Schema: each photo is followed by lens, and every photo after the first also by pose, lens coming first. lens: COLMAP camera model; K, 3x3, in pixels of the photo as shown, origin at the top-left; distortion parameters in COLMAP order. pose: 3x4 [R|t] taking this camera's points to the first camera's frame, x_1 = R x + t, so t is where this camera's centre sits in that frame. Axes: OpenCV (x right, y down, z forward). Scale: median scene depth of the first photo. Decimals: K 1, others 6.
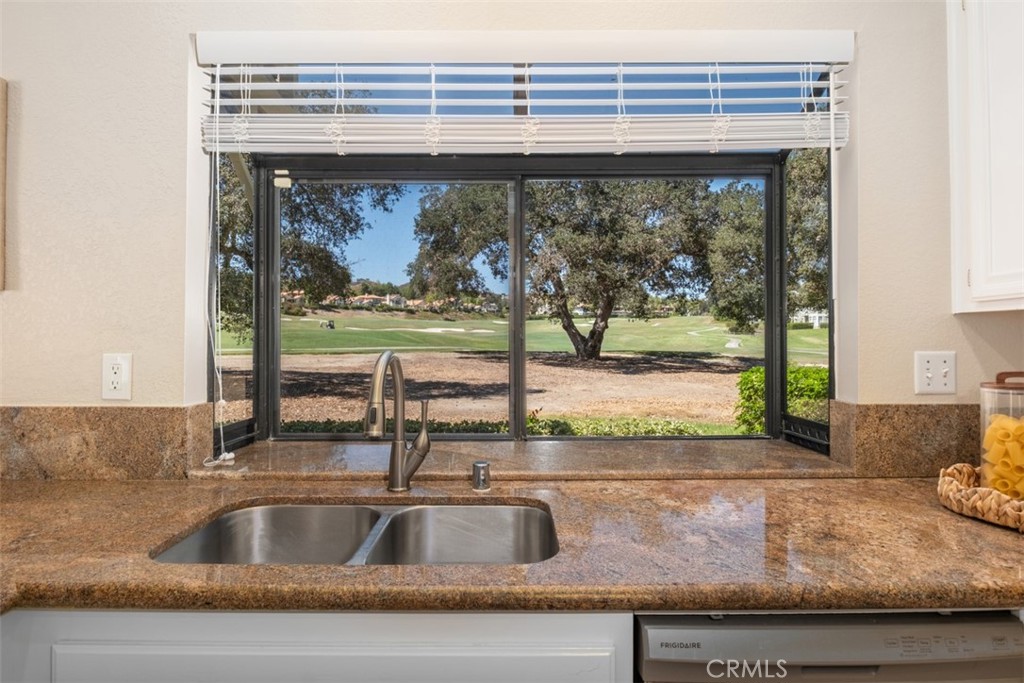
lens RADIAL K [[564.2, 0, 513.1], [0, 564.2, 332.6], [0, 0, 1]] dist [-0.003281, -0.000421]
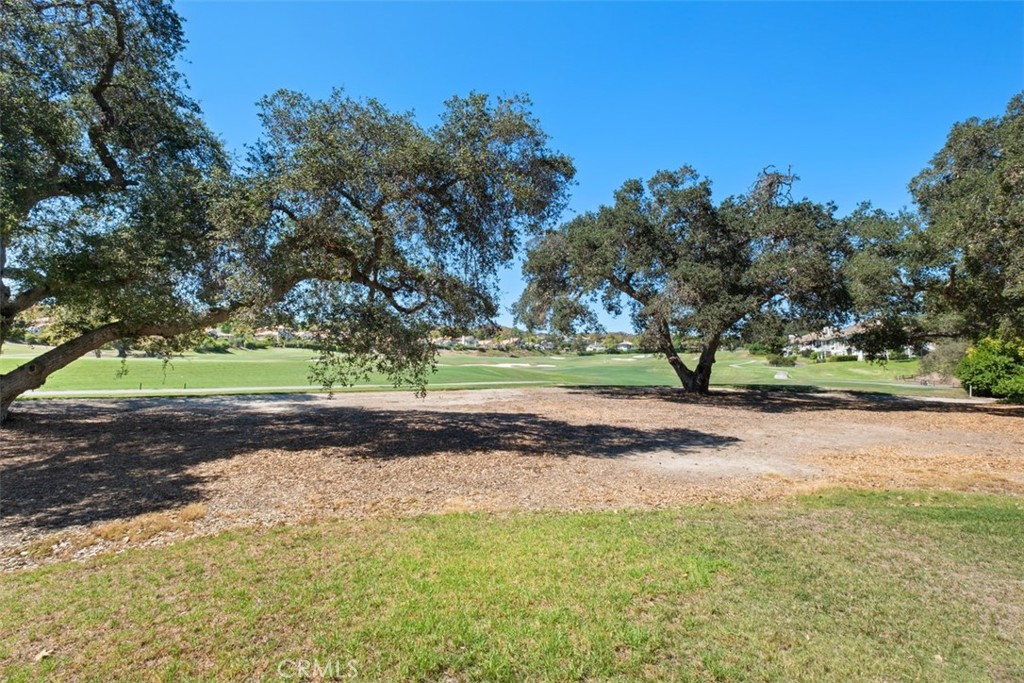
lens RADIAL K [[465.1, 0, 511.1], [0, 465.1, 337.2], [0, 0, 1]] dist [-0.002825, -0.000892]
pose [[0.994464, -0.015982, -0.103856, -0.115360], [0.009370, 0.997916, -0.063843, -0.003806], [0.104660, 0.062516, 0.992541, 0.154938]]
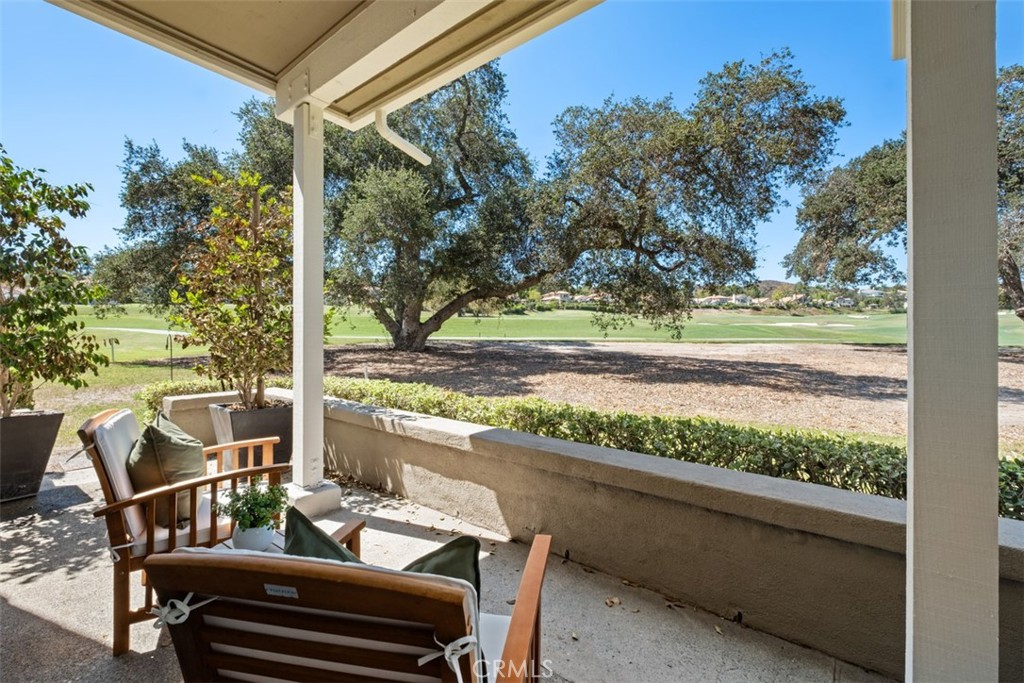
lens RADIAL K [[438.1, 0, 509.8], [0, 438.1, 333.8], [0, 0, 1]] dist [-0.002969, -0.000987]
pose [[0.776047, 0.005021, -0.630656, -0.085579], [0.003090, 0.999926, 0.011764, 0.008372], [0.630668, -0.011078, 0.775974, 0.086096]]
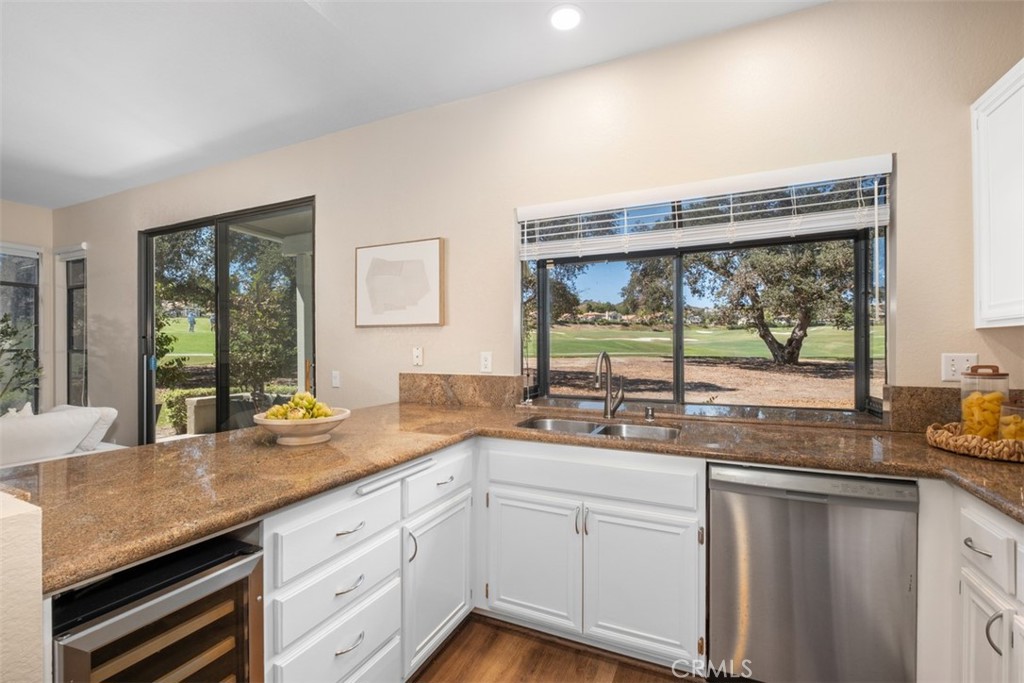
lens RADIAL K [[445.8, 0, 509.0], [0, 445.8, 345.7], [0, 0, 1]] dist [0.001502, -0.000243]
pose [[0.906974, -0.001602, -0.421184, 0.008976], [0.005640, 0.999949, 0.008340, -0.000289], [0.421149, -0.009940, 0.906937, -0.036860]]
